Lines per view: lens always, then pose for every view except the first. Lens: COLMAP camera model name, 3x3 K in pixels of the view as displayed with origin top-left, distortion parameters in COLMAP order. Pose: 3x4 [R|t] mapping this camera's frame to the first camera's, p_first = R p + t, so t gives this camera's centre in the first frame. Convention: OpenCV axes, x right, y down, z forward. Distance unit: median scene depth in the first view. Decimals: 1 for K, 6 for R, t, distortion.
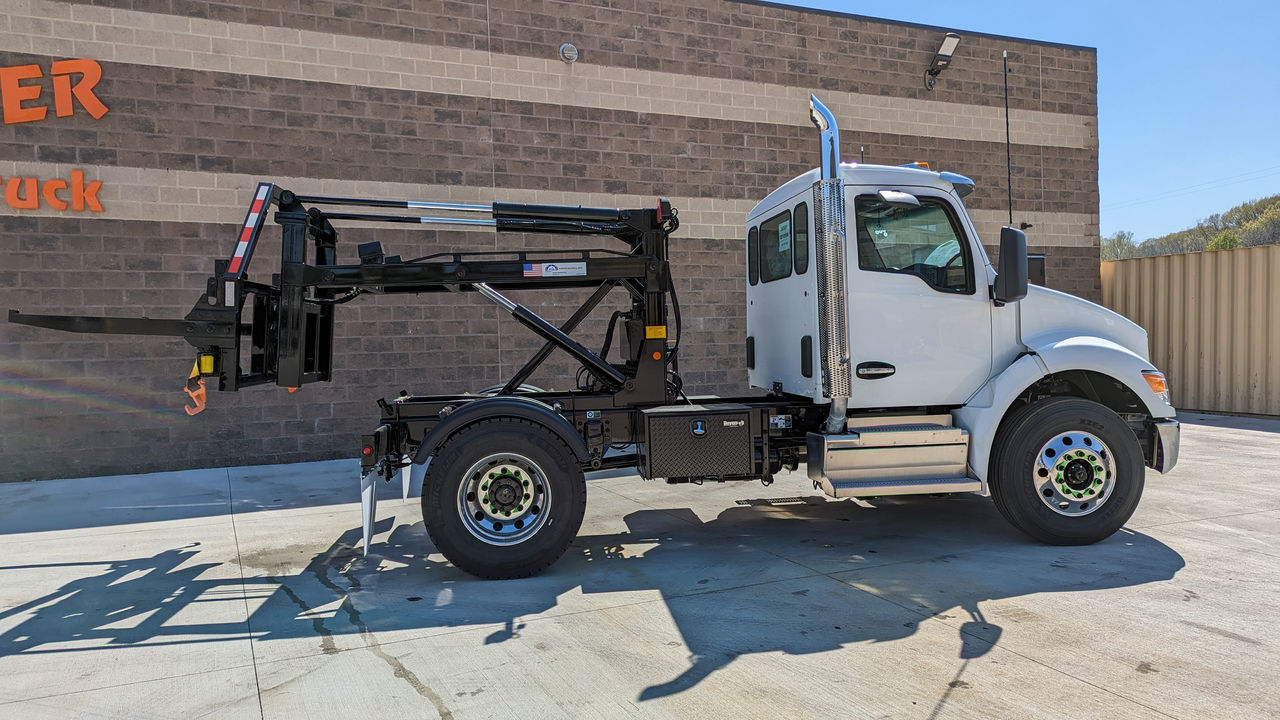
lens RADIAL K [[904.8, 0, 634.3], [0, 904.8, 356.6], [0, 0, 1]] dist [0.071783, -0.064517]
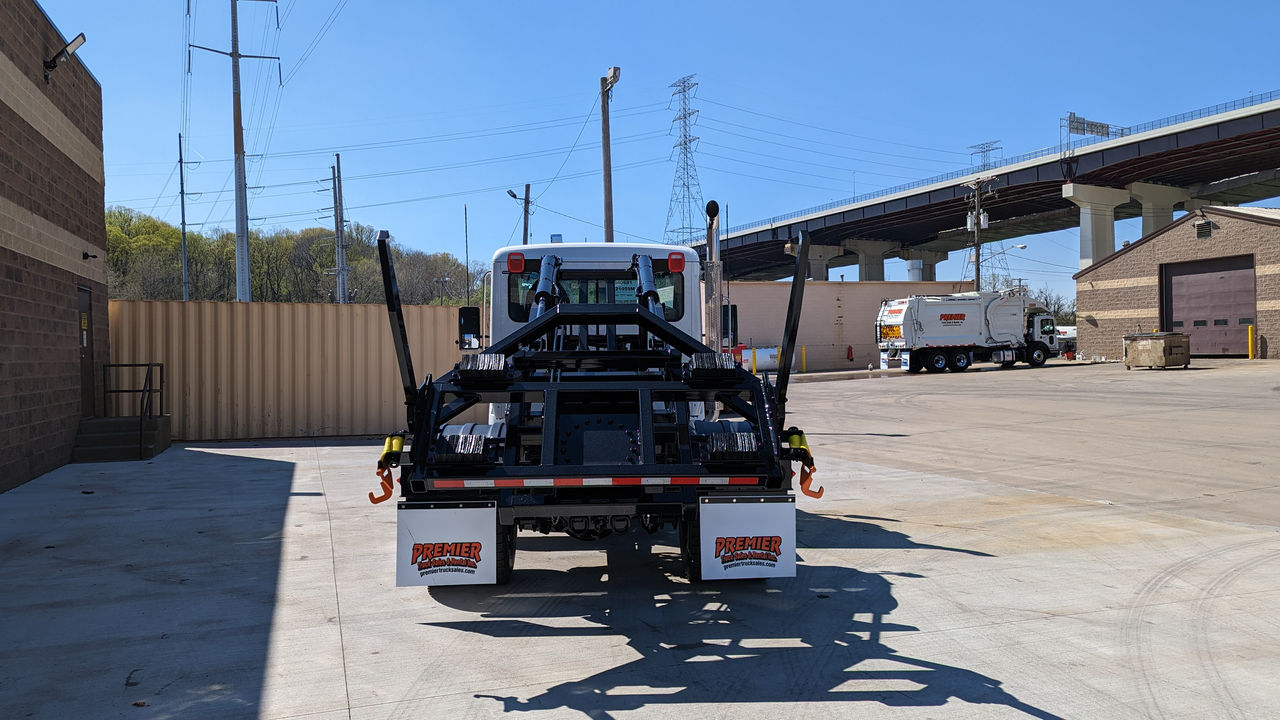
lens RADIAL K [[904.8, 0, 634.3], [0, 904.8, 356.6], [0, 0, 1]] dist [0.071783, -0.064517]
pose [[0.077761, 0.022838, 0.996710, -0.628566], [0.025831, 0.999356, -0.024914, -0.003875], [-0.996637, 0.027683, 0.077121, 0.514944]]
